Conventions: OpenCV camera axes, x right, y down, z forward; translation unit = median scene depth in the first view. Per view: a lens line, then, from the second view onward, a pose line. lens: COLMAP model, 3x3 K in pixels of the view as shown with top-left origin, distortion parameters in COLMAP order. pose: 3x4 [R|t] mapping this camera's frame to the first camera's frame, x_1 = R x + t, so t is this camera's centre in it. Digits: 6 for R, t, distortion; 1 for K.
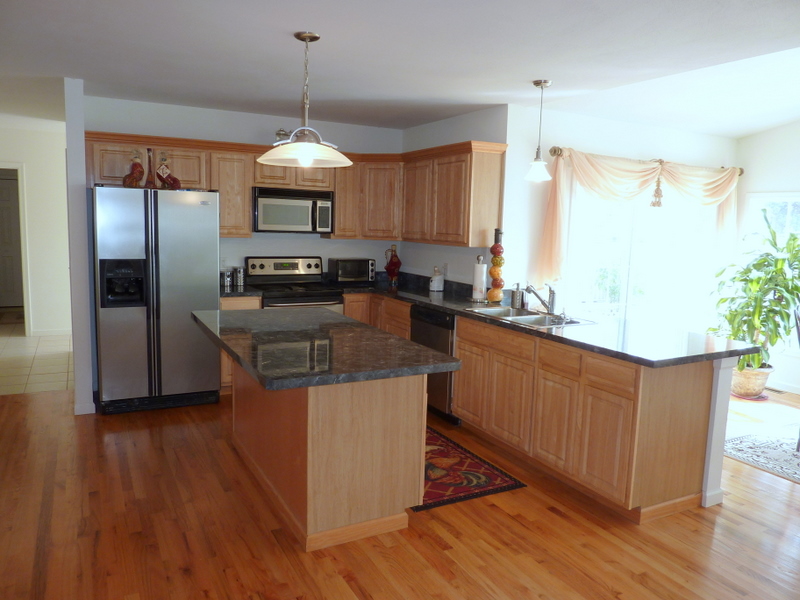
lens RADIAL K [[596.6, 0, 400.7], [0, 596.6, 300.7], [0, 0, 1]] dist [-0.025423, -0.001597]
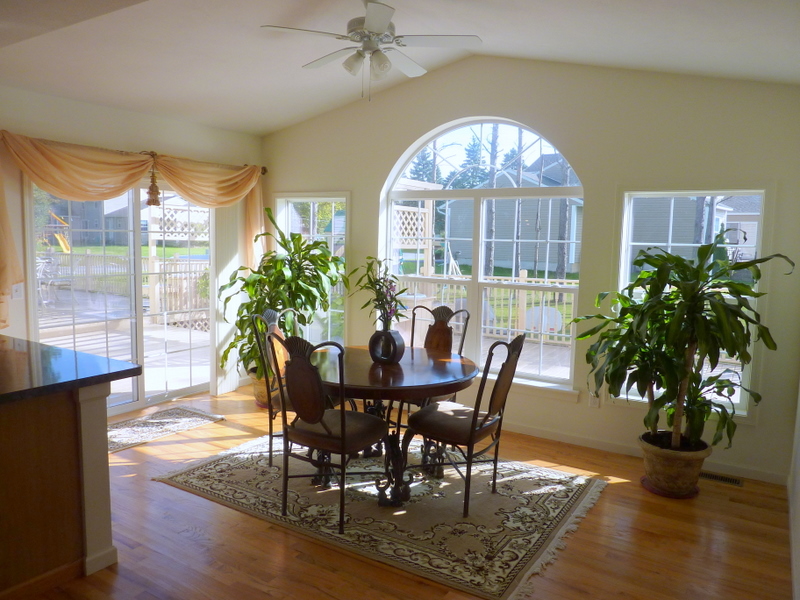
lens RADIAL K [[596.6, 0, 399.6], [0, 596.6, 301.3], [0, 0, 1]] dist [-0.025423, -0.001597]
pose [[0.873402, -0.061706, 0.483075, 0.322743], [0.063949, 0.997883, 0.011846, -0.002910], [-0.482783, 0.020546, 0.875499, 0.053641]]
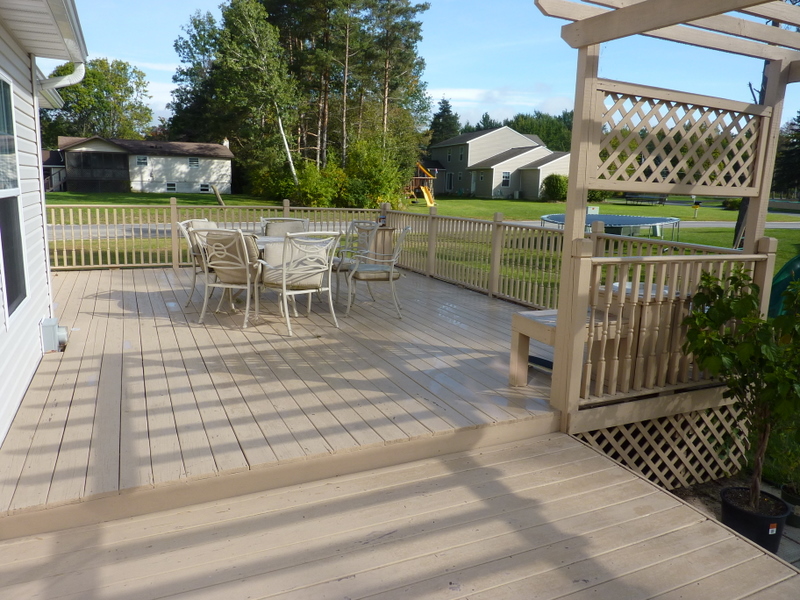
lens RADIAL K [[596.6, 0, 400.8], [0, 596.6, 298.6], [0, 0, 1]] dist [-0.025423, -0.001597]
pose [[0.998175, 0.013888, -0.058771, 0.358976], [-0.010096, 0.997878, 0.064329, -0.065527], [0.059540, -0.063618, 0.996197, 0.646332]]
